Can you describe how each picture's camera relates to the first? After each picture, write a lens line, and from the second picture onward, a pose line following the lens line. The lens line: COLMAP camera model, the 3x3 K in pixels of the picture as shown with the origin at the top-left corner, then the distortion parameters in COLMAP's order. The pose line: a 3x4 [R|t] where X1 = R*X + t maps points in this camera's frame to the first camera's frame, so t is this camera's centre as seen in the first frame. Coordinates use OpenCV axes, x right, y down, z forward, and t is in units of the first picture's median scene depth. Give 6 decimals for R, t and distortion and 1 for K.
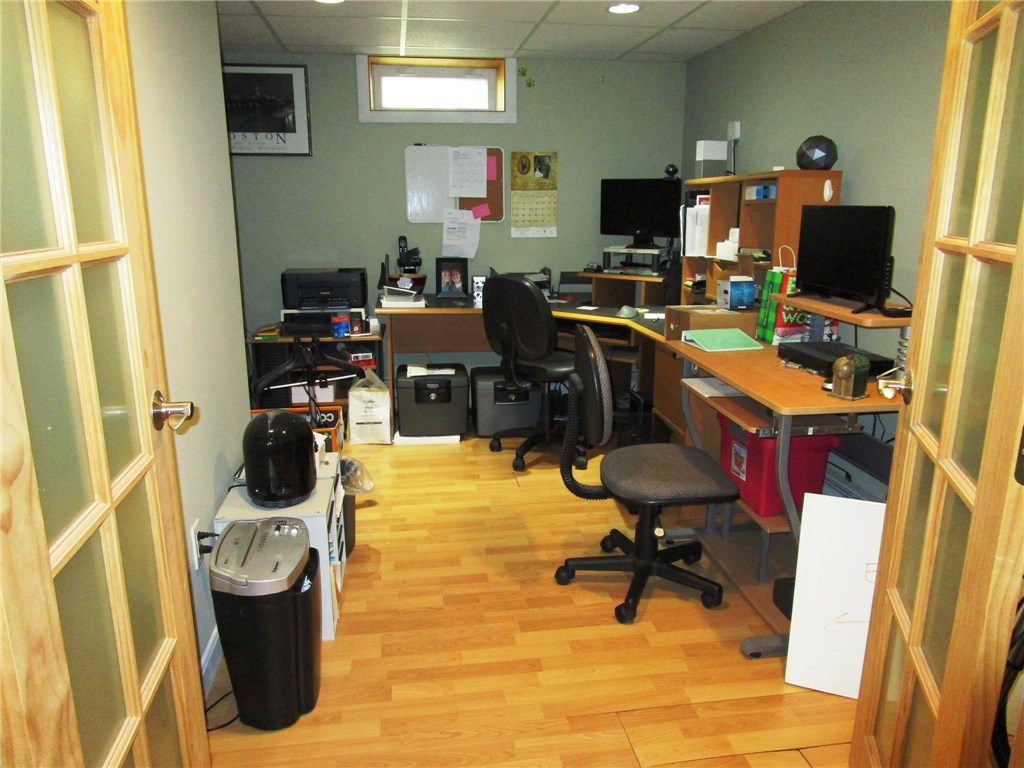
lens RADIAL K [[739.4, 0, 510.9], [0, 739.4, 379.8], [0, 0, 1]] dist [-0.017773, 0.002933]
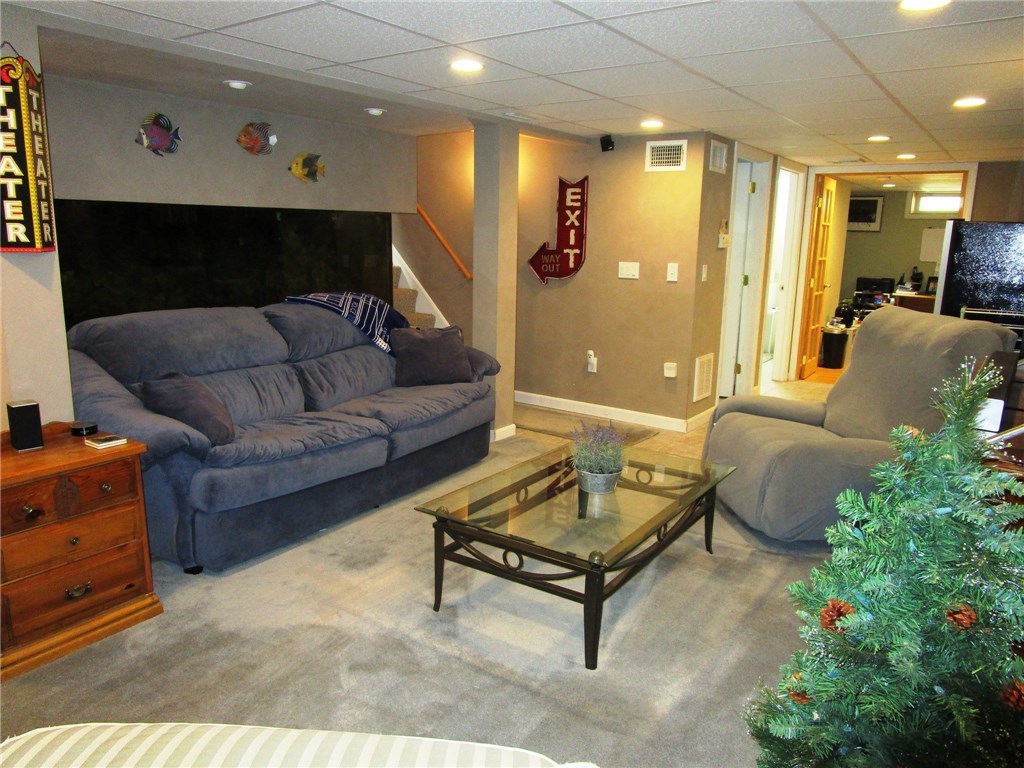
lens RADIAL K [[739.4, 0, 517.4], [0, 739.4, 383.5], [0, 0, 1]] dist [-0.017773, 0.002933]
pose [[0.729246, 0.164010, -0.664304, 0.581287], [-0.189869, 0.981227, 0.033825, 0.352333], [0.657381, 0.101464, 0.746696, -1.635441]]
